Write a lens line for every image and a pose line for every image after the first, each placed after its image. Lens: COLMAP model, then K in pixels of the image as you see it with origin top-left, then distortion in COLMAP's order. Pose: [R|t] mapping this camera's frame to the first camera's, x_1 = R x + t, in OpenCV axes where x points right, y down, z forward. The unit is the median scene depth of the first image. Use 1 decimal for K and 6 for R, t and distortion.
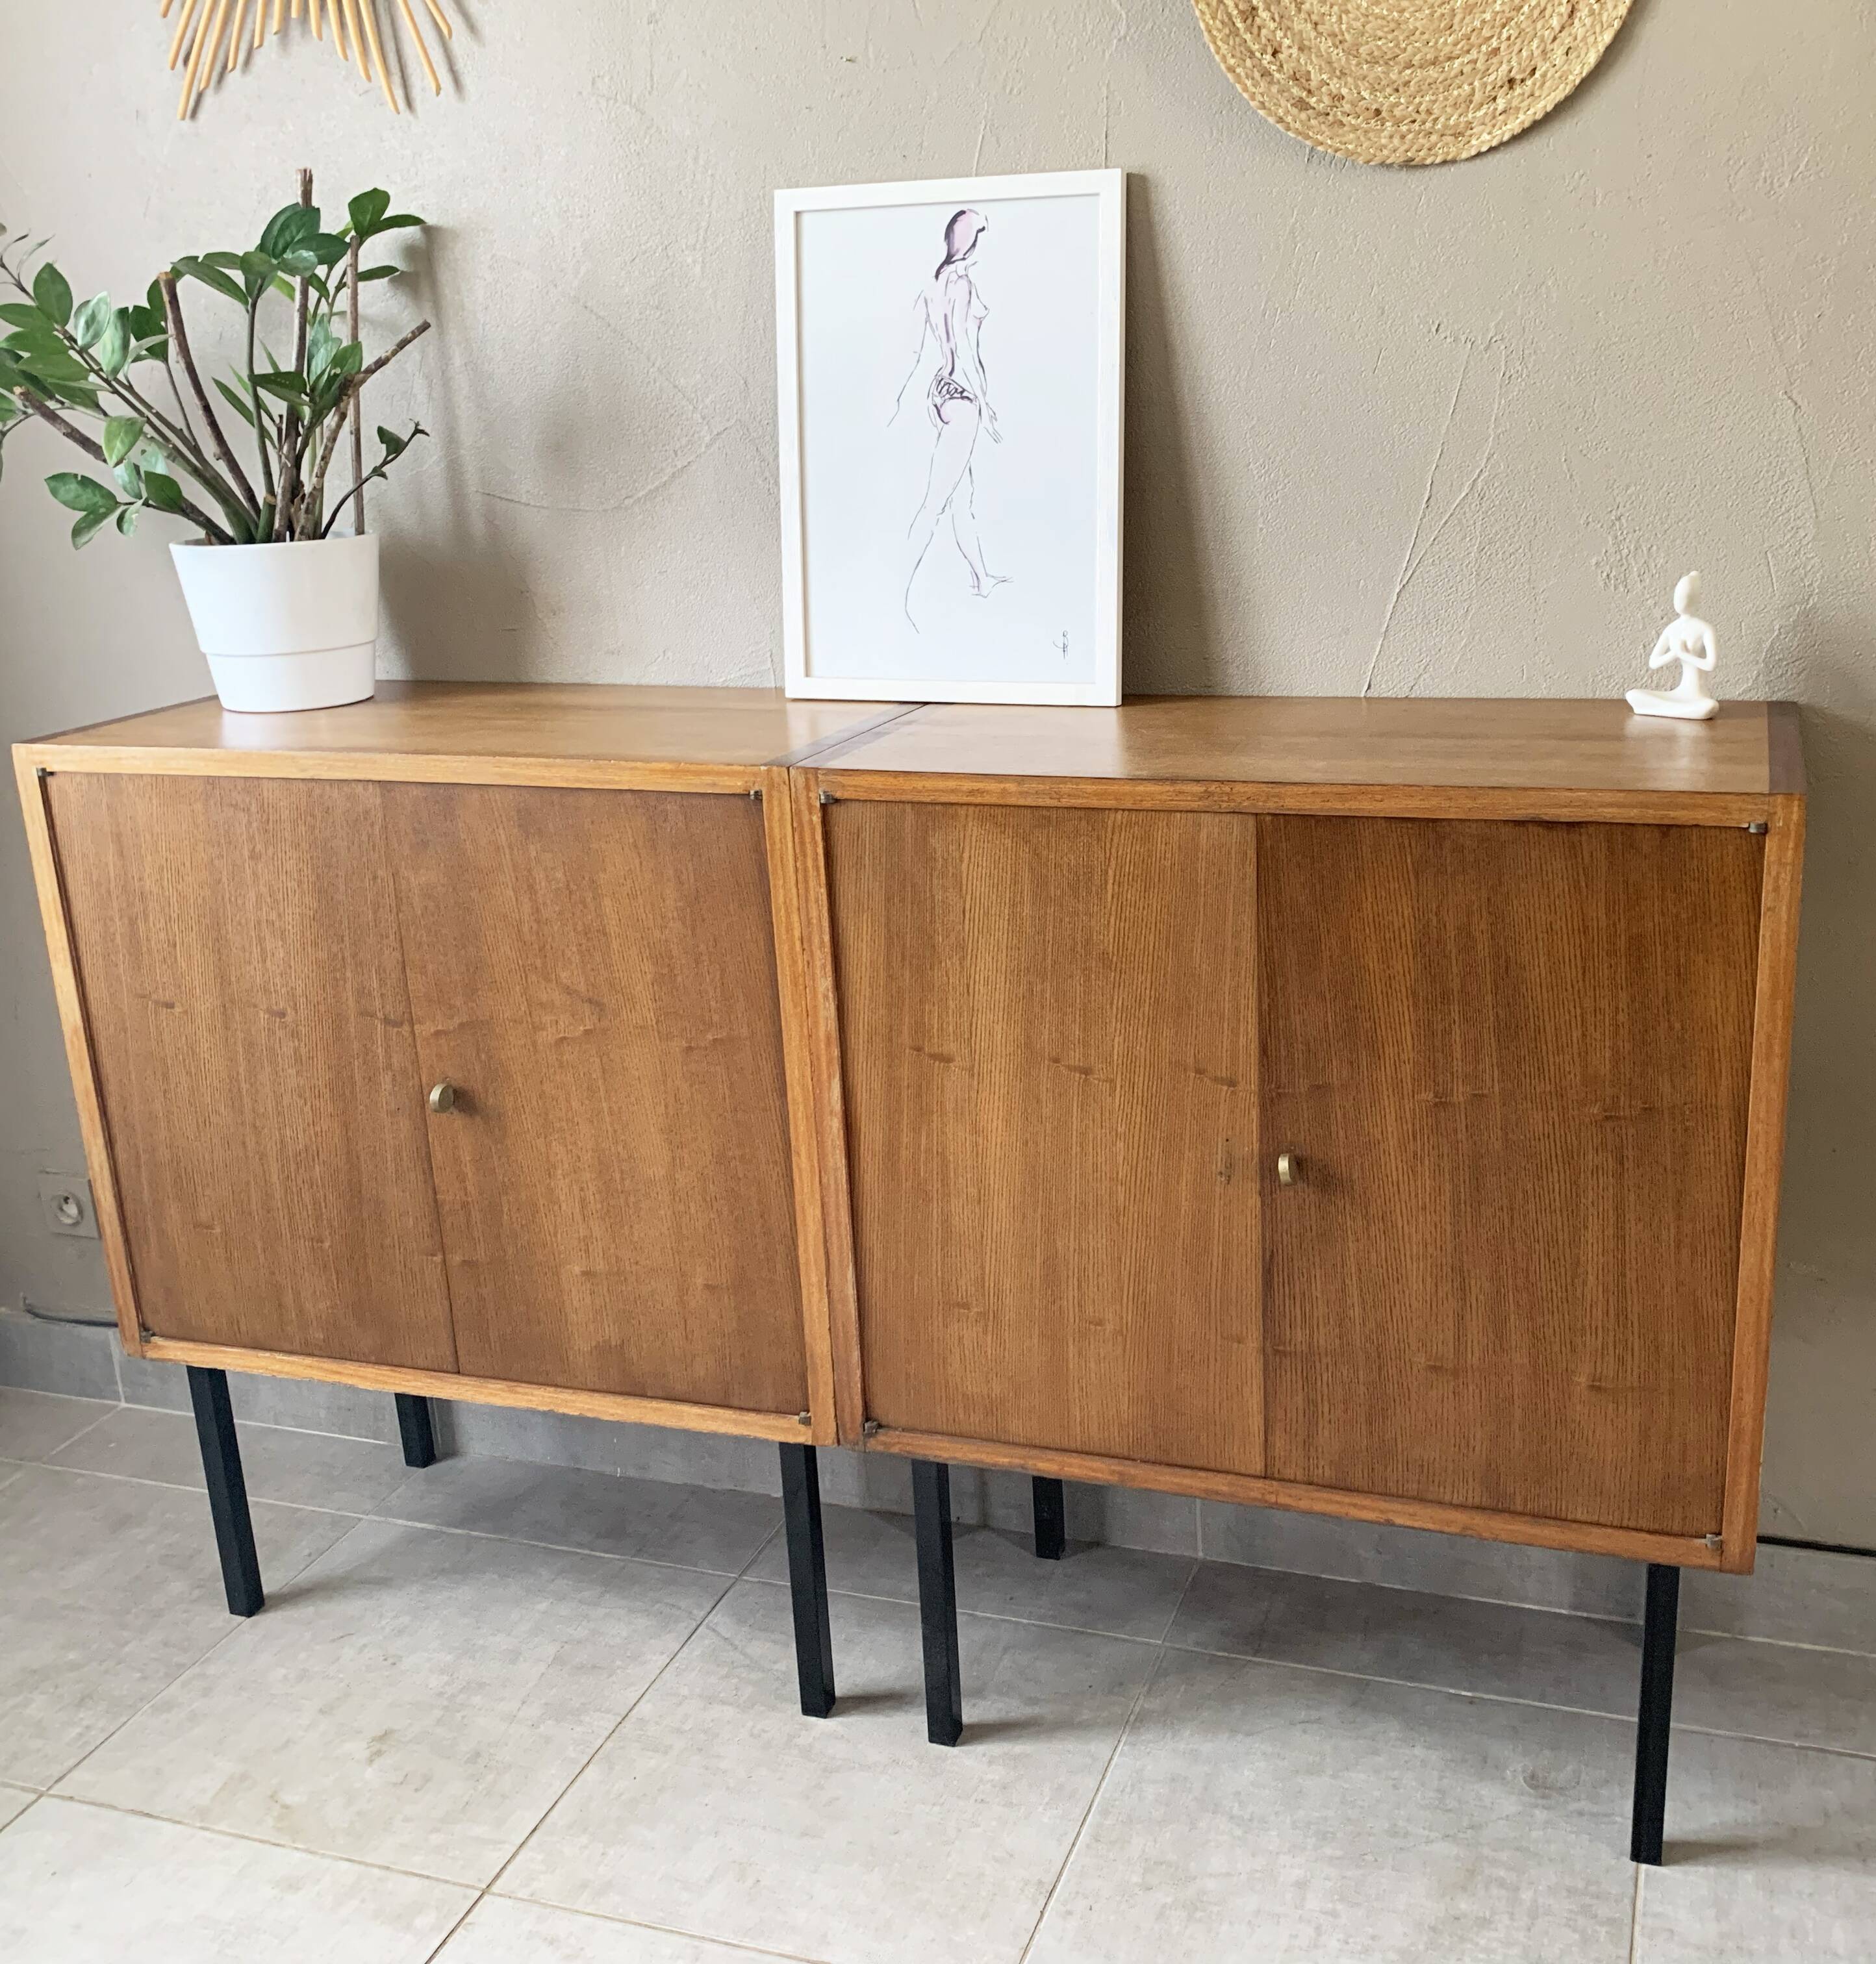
lens RADIAL K [[2004.9, 0, 1093.8], [0, 2004.9, 960.2], [0, 0, 1]] dist [0.055691, -0.097337]
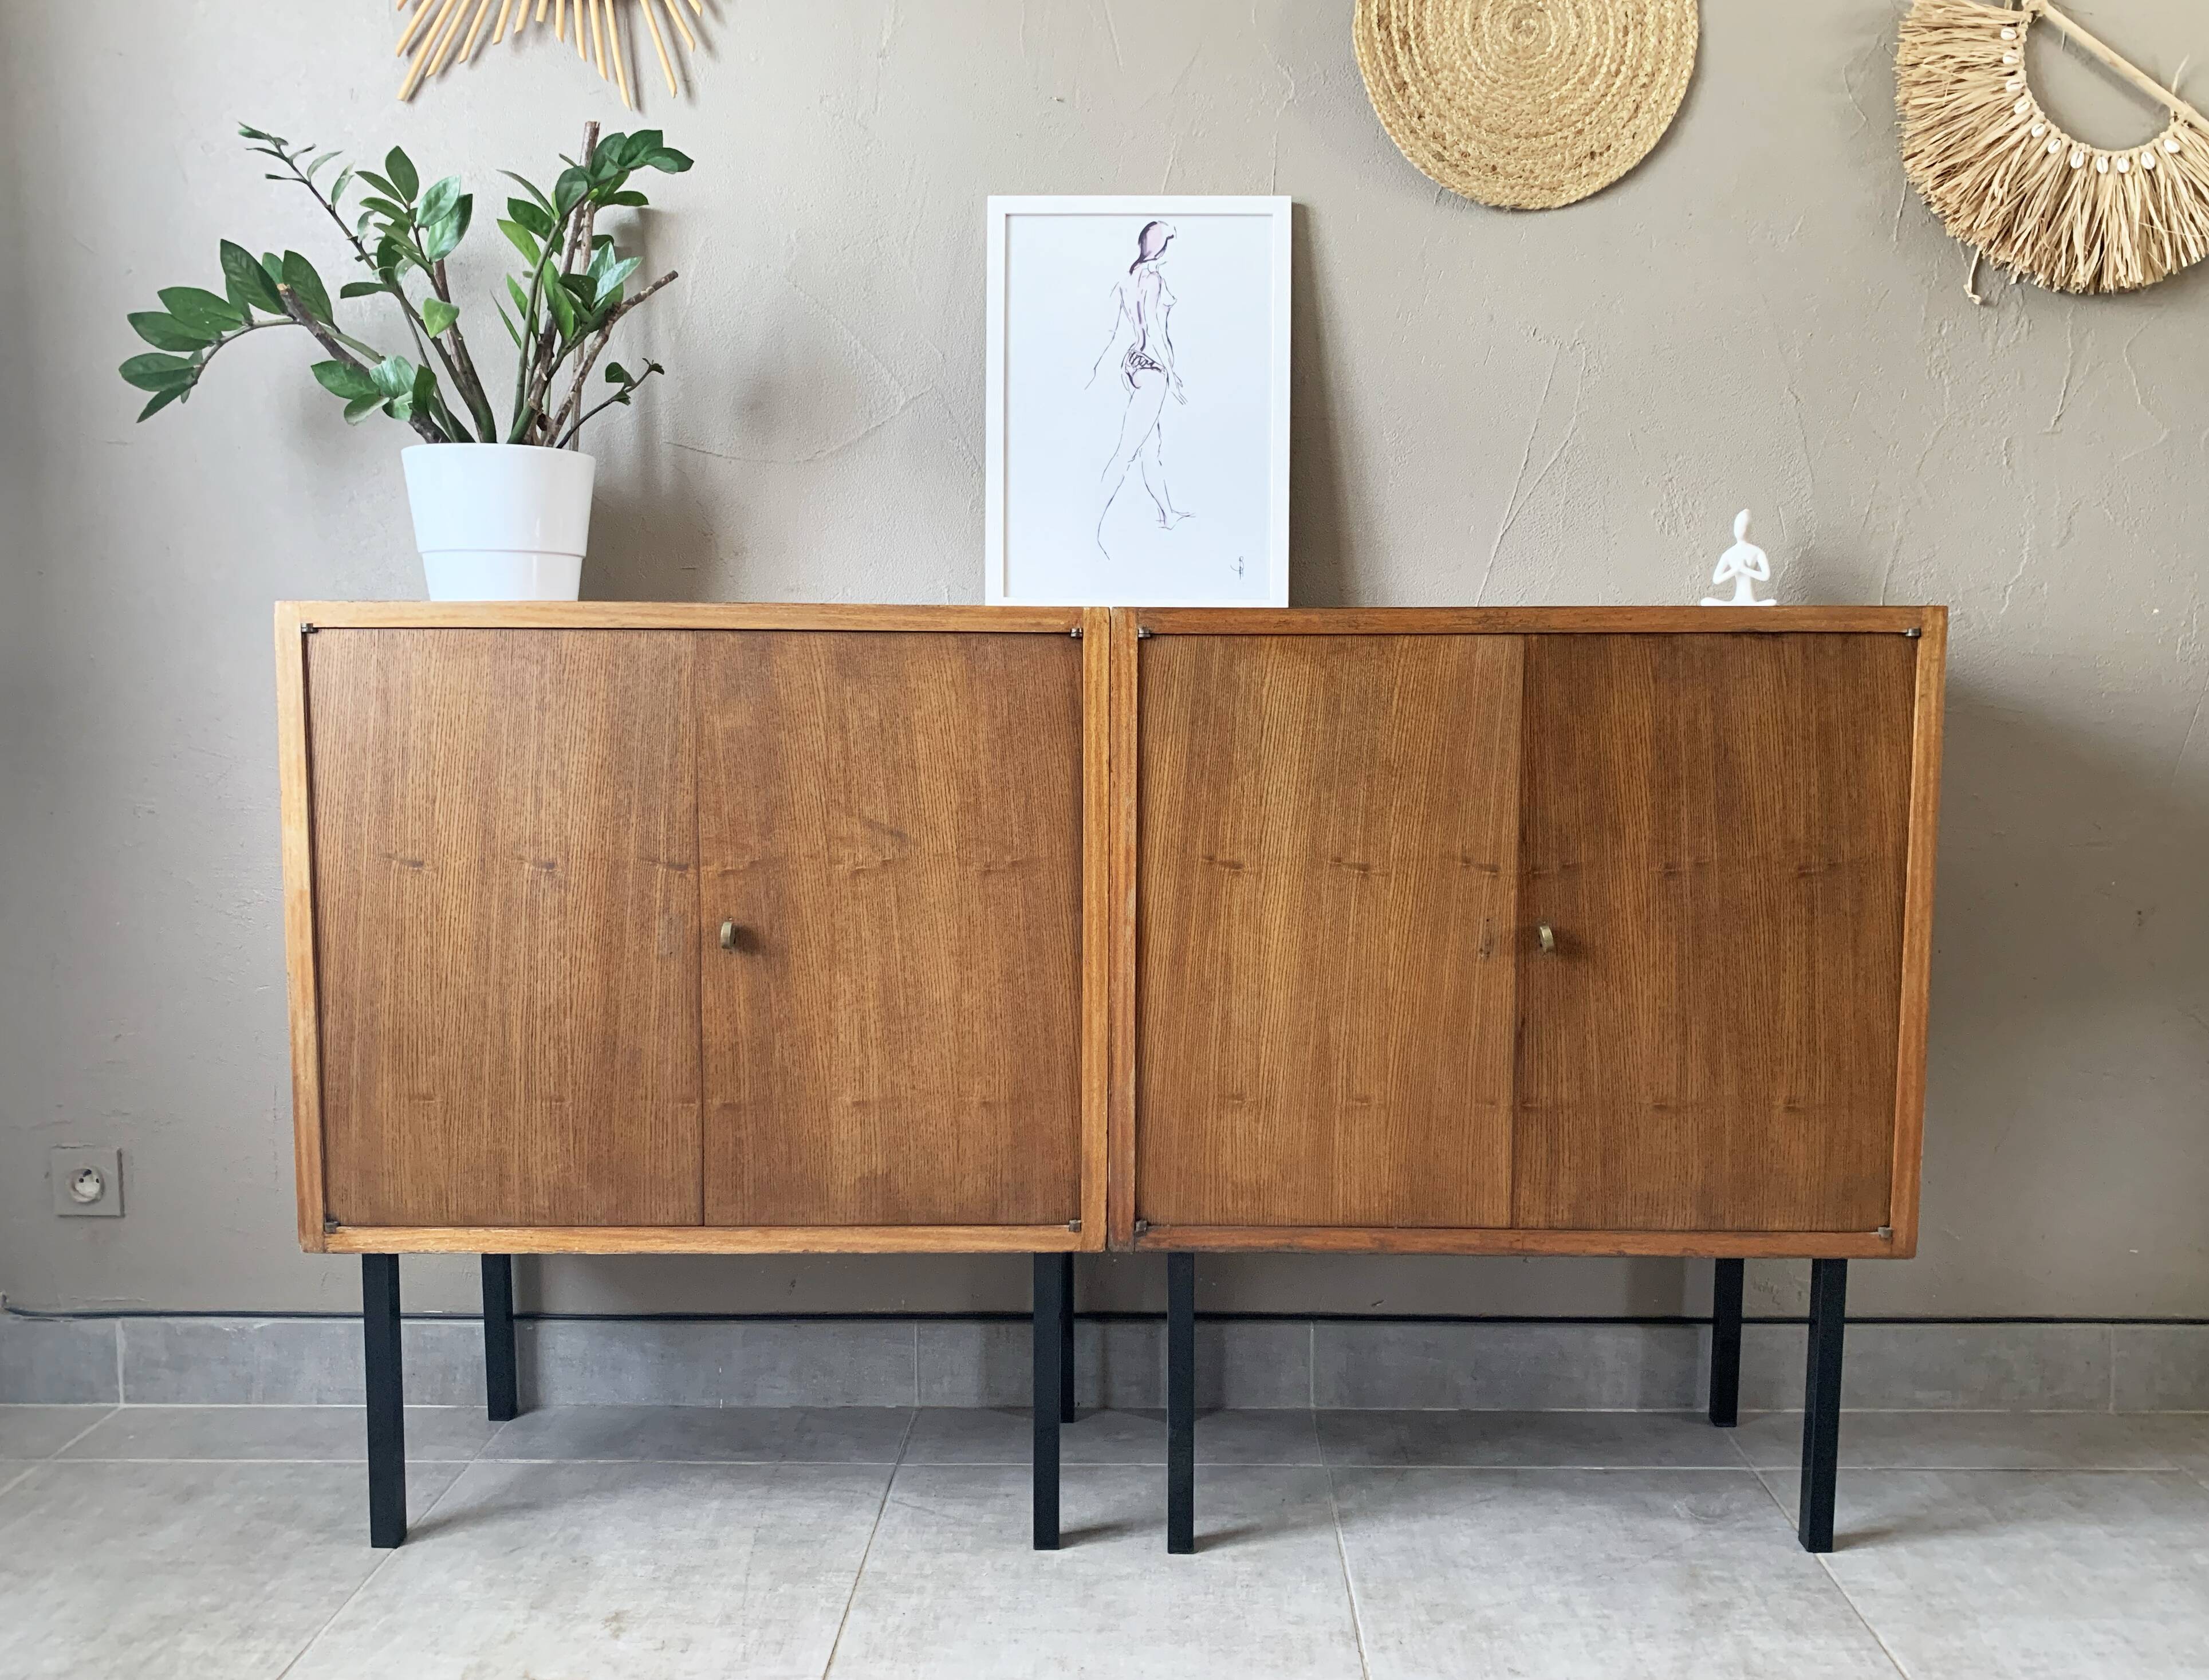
lens RADIAL K [[1769.4, 0, 1155.7], [0, 1769.4, 856.4], [0, 0, 1]] dist [0.076133, -0.137419]
pose [[0.955418, 0.008671, 0.295129, -0.389251], [0.049463, 0.980742, -0.188941, 0.217821], [-0.291083, 0.195116, 0.936590, 0.057023]]
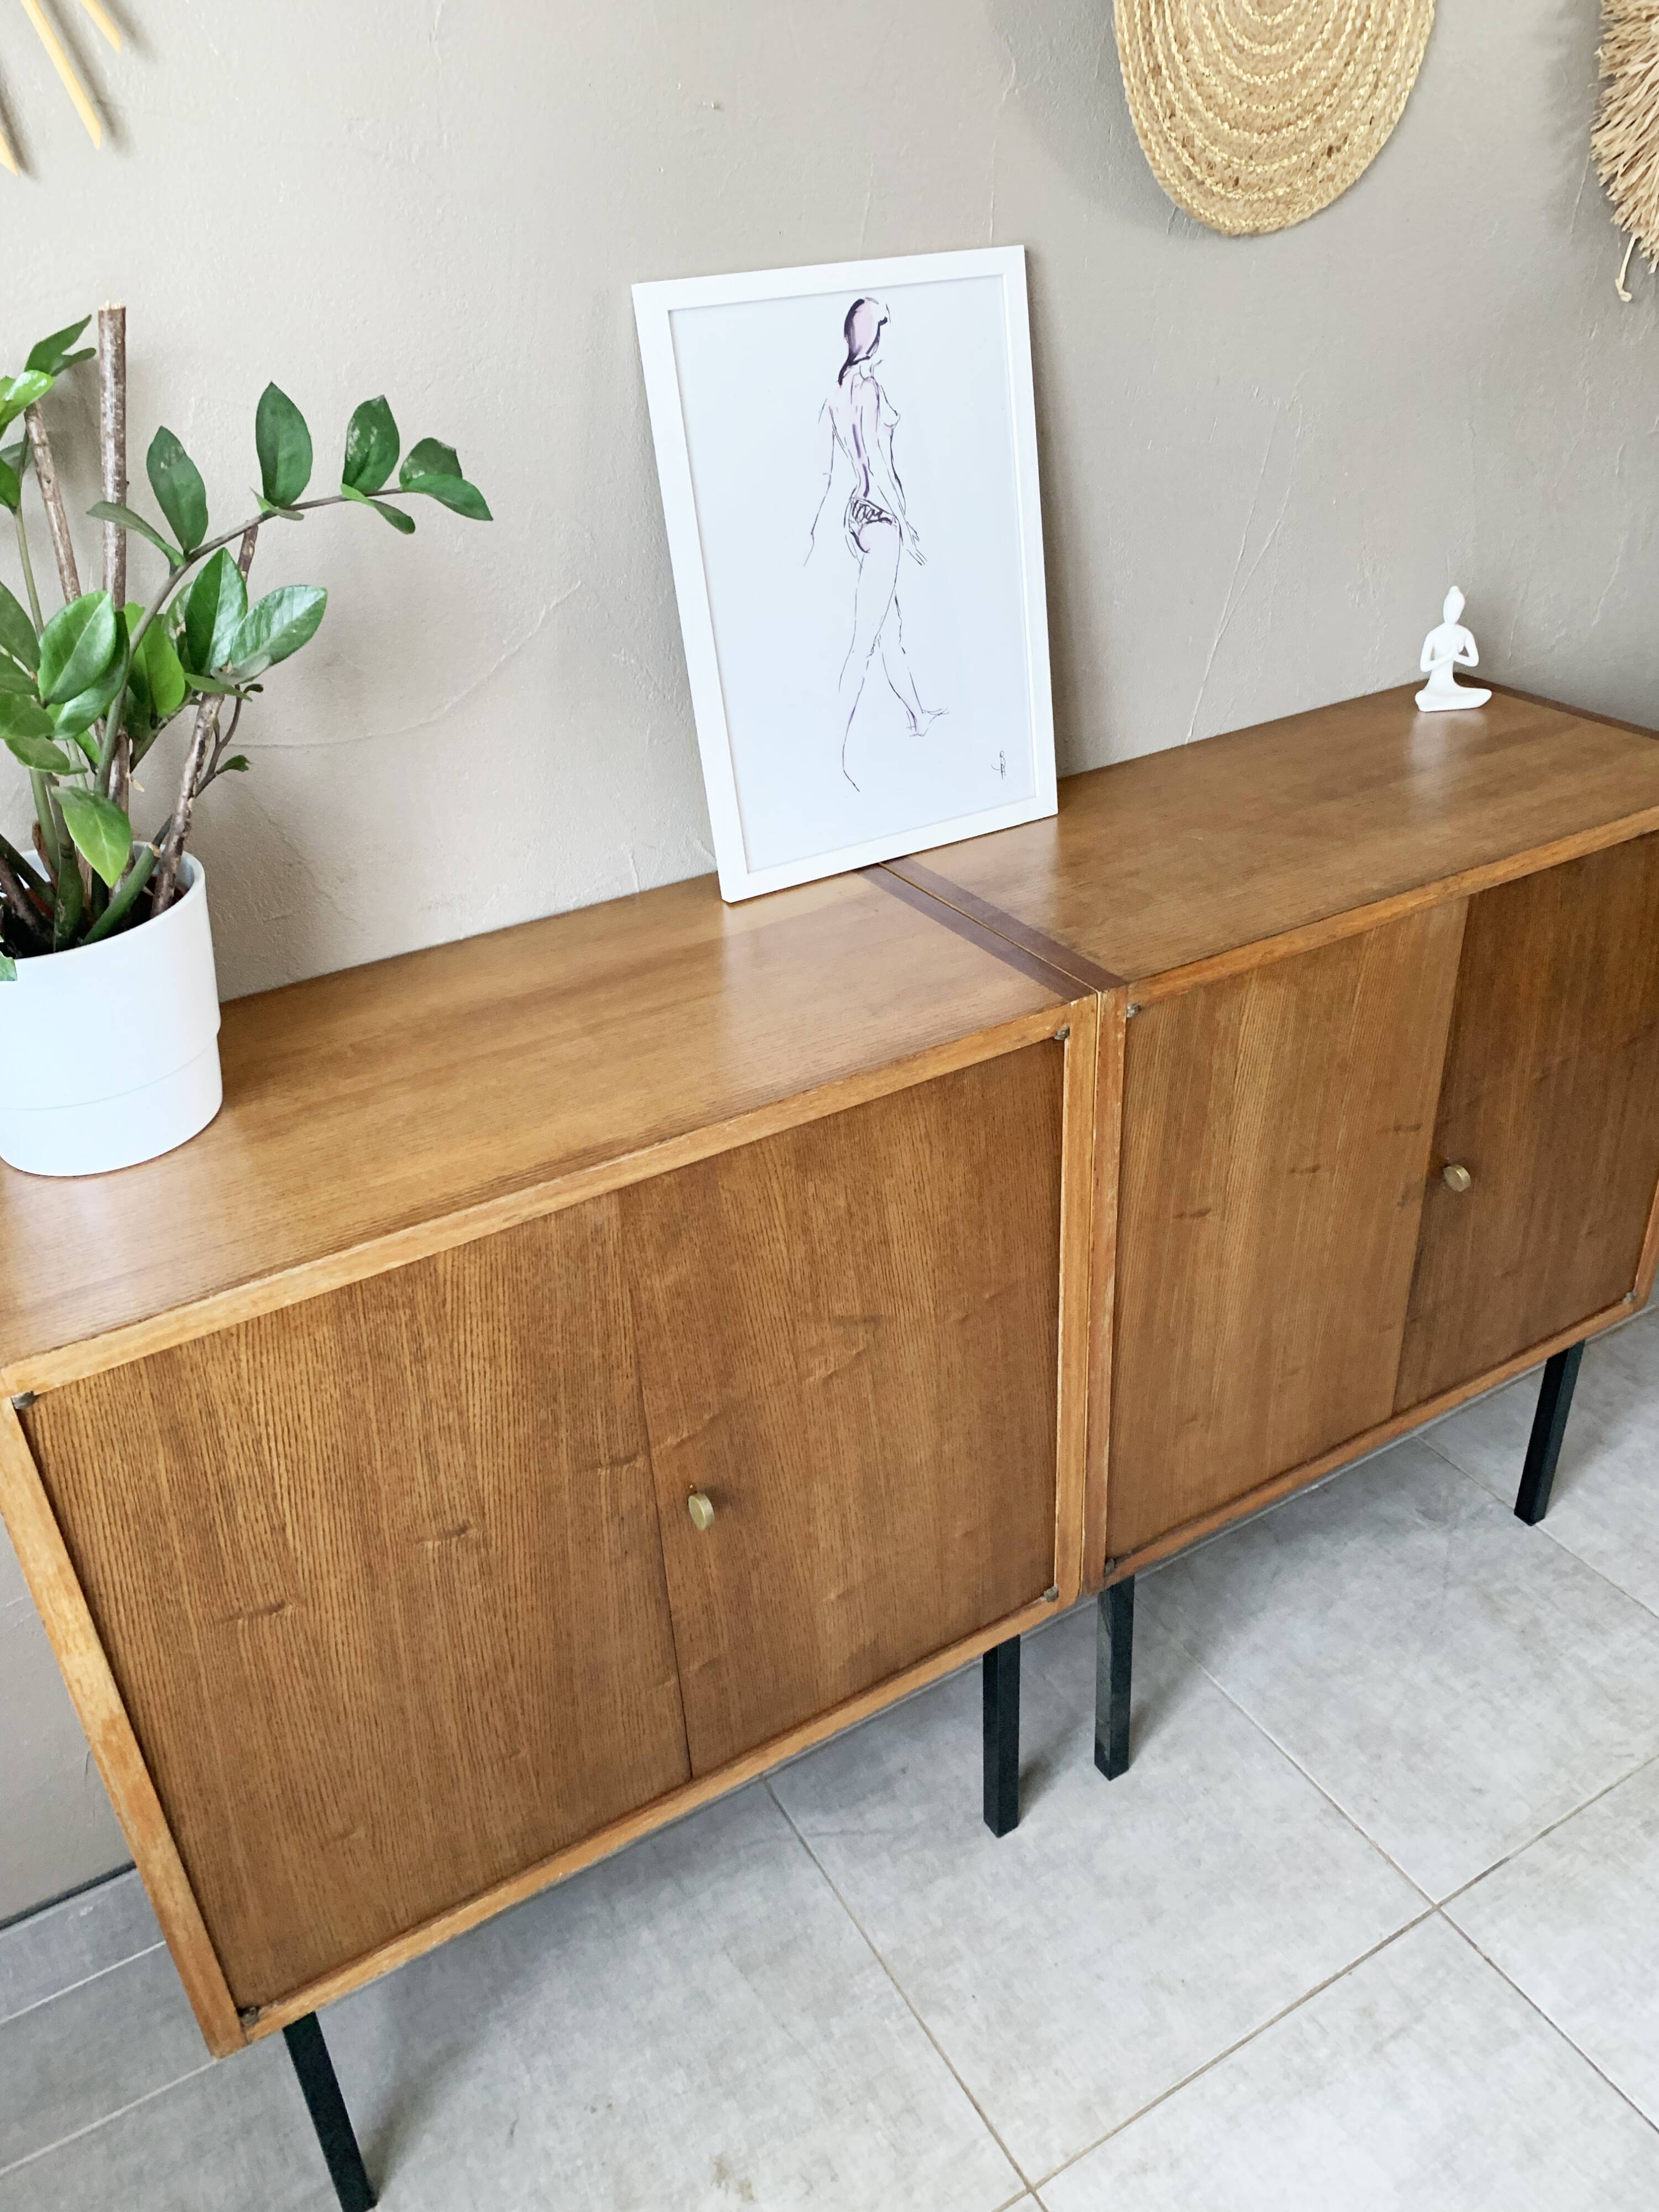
lens RADIAL K [[1688.3, 0, 831.3], [0, 1688.3, 1083.0], [0, 0, 1]] dist [0.020203, -0.011493]
pose [[0.672948, -0.368969, 0.641095, -0.668870], [0.238477, 0.928651, 0.284140, -0.275288], [-0.700192, -0.038325, 0.712925, 0.492771]]
